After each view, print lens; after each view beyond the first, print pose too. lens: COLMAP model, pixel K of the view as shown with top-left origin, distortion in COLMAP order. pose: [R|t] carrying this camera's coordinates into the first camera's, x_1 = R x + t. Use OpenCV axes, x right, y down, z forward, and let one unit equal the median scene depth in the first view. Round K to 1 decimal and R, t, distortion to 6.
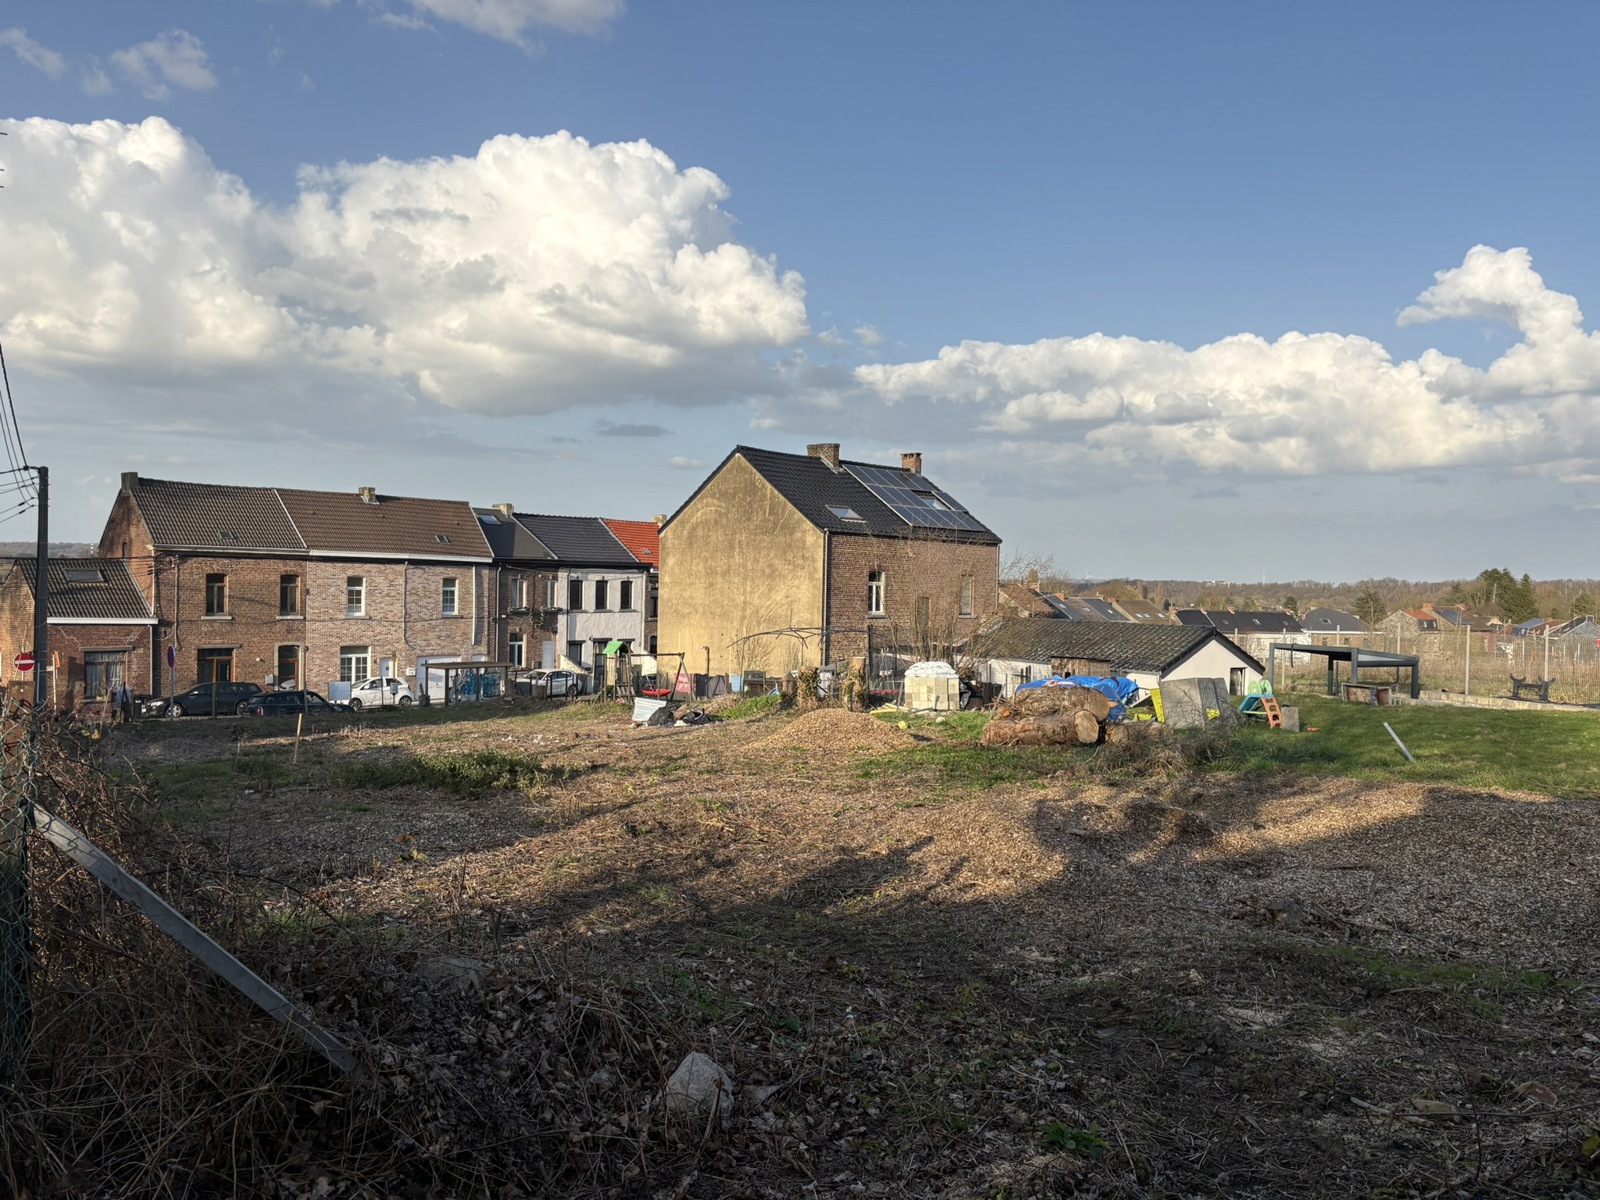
lens RADIAL K [[1222.6, 0, 786.8], [0, 1222.6, 607.1], [0, 0, 1]] dist [0.064130, -0.065466]
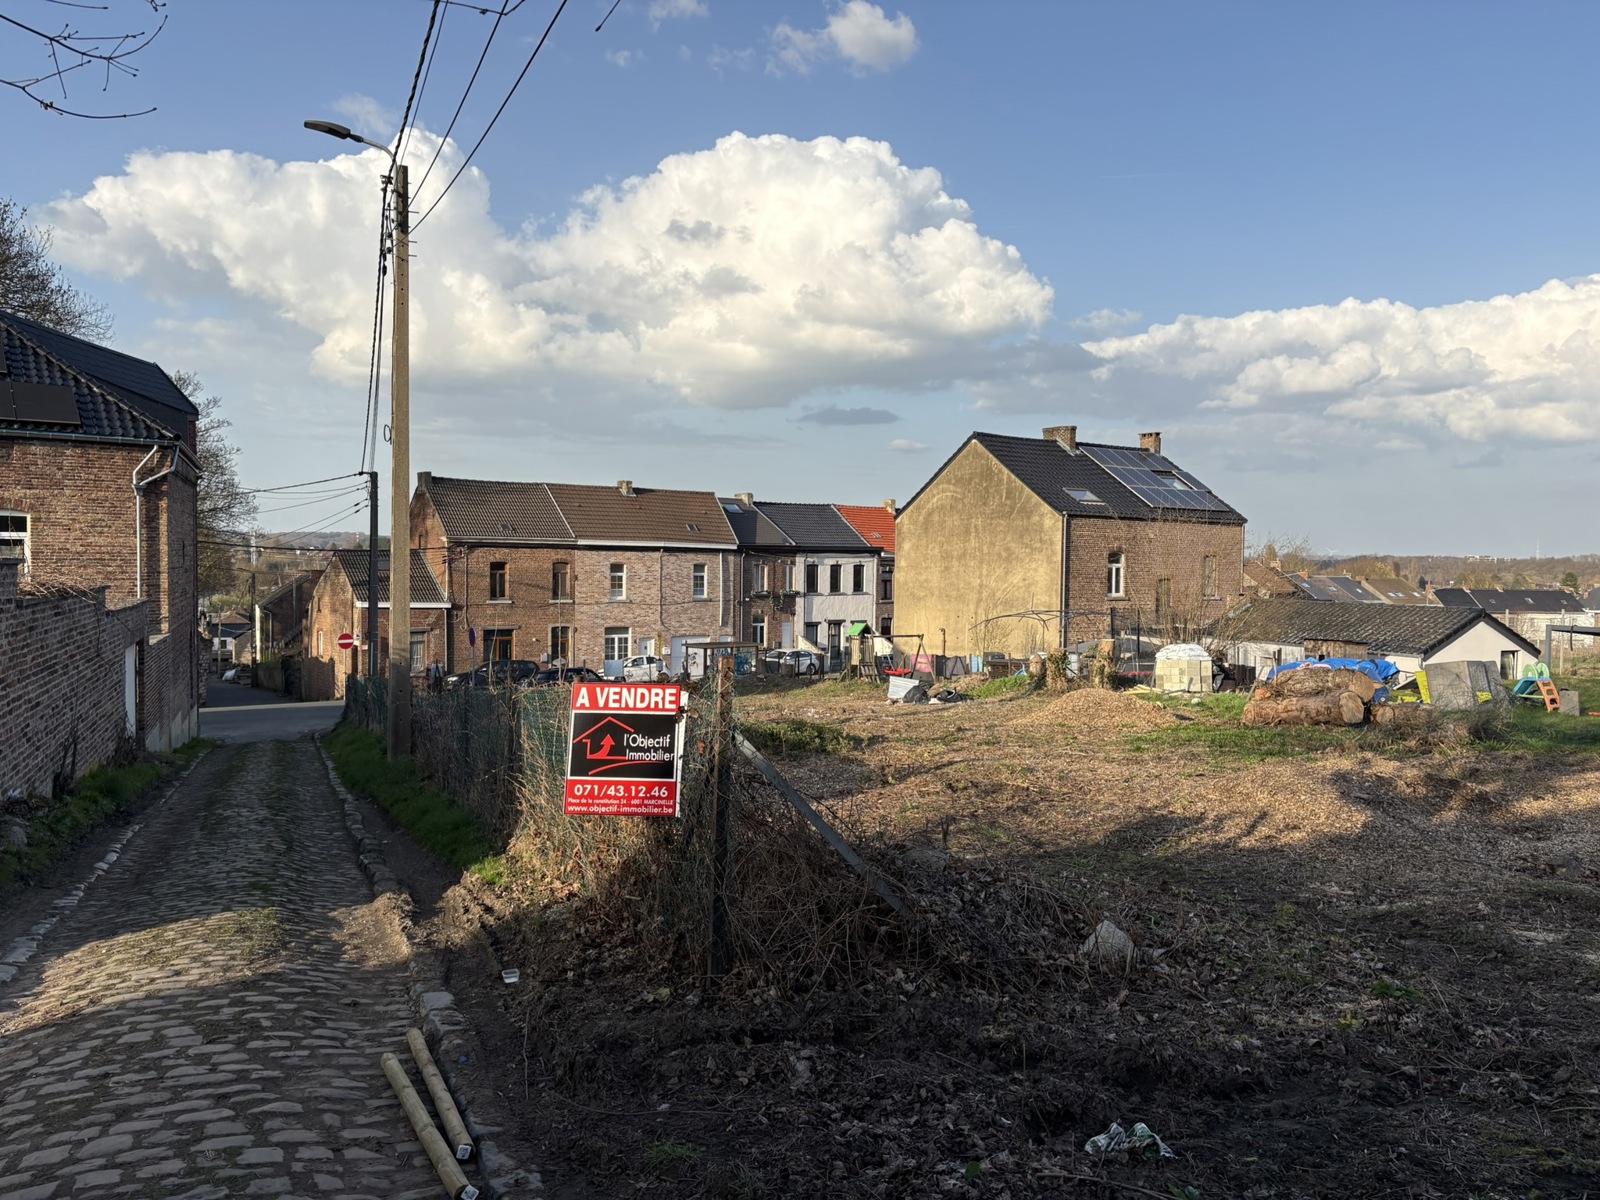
lens RADIAL K [[1222.6, 0, 787.9], [0, 1222.6, 599.5], [0, 0, 1]] dist [0.064130, -0.065466]
pose [[0.984829, -0.003984, -0.173480, -0.015284], [0.005654, 0.999942, 0.009130, -0.002000], [0.173434, -0.009972, 0.984795, -0.037259]]
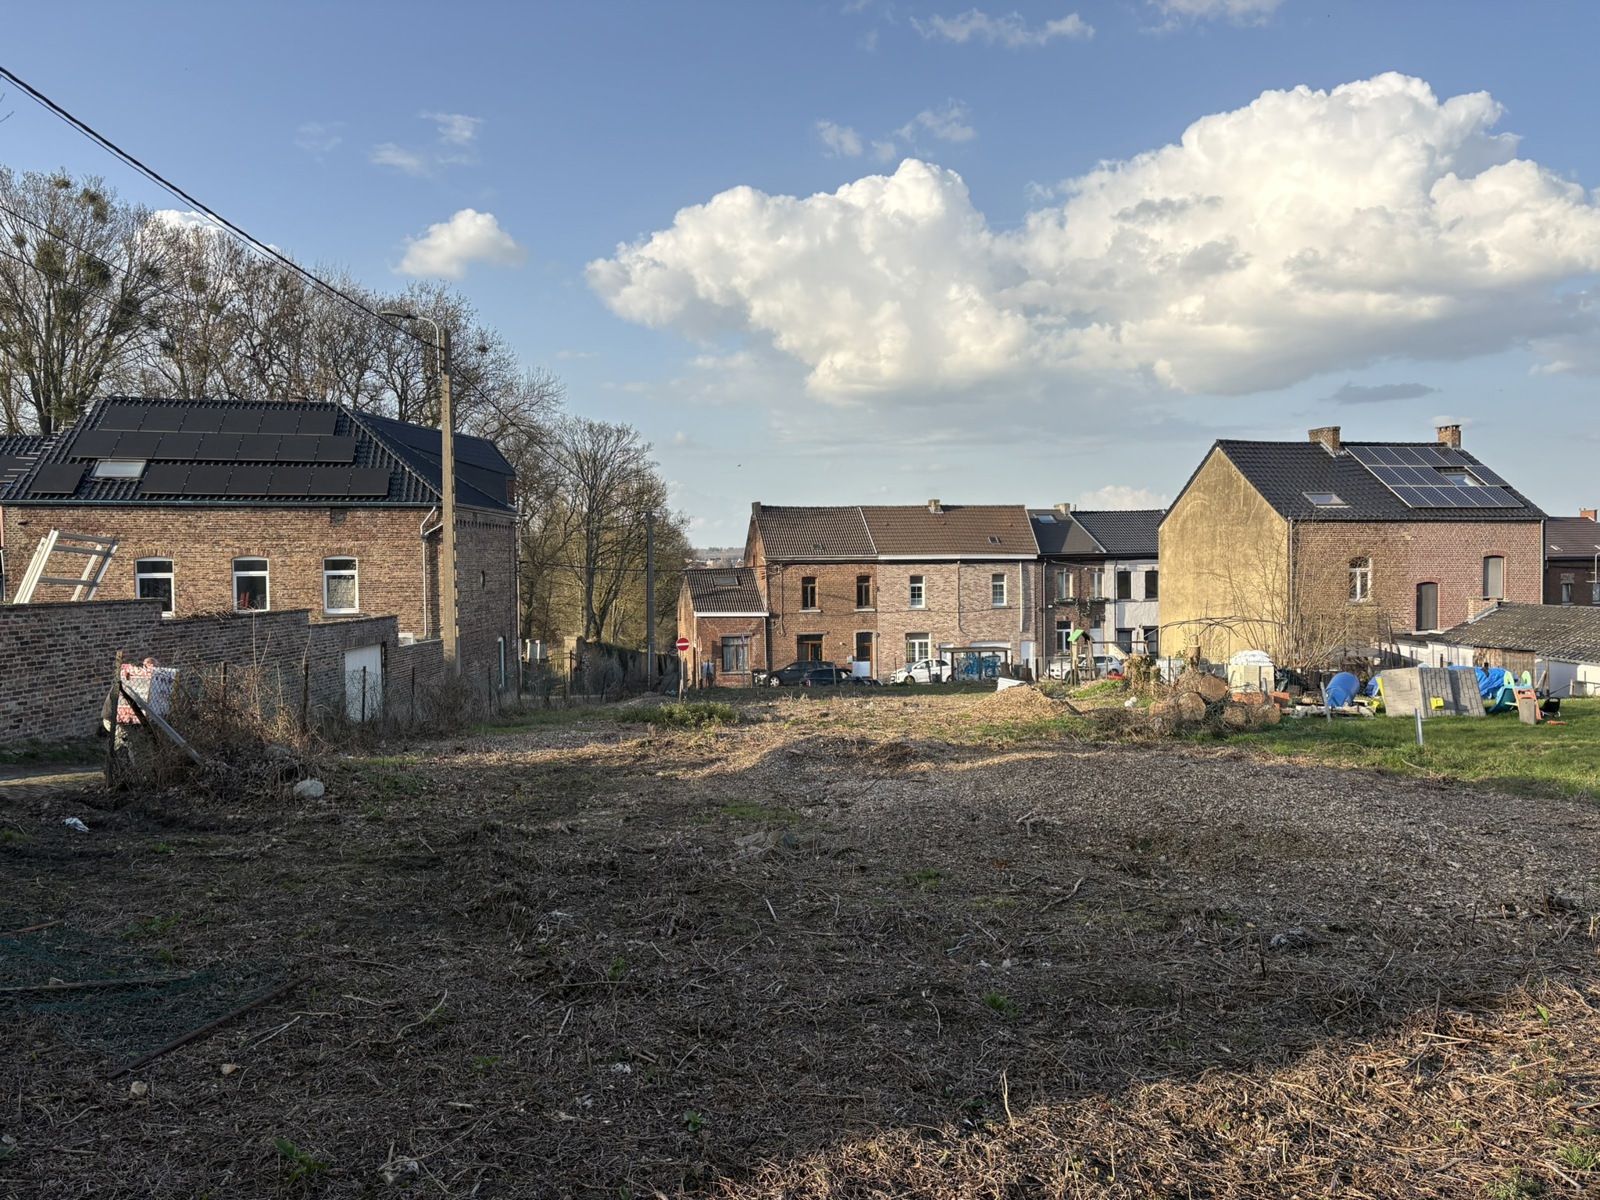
lens RADIAL K [[1222.6, 0, 788.4], [0, 1222.6, 598.1], [0, 0, 1]] dist [0.064130, -0.065466]
pose [[0.827891, -0.015588, -0.560673, 0.223549], [0.018536, 0.999828, -0.000426, -0.004464], [0.560583, -0.010040, 0.828037, -0.062648]]
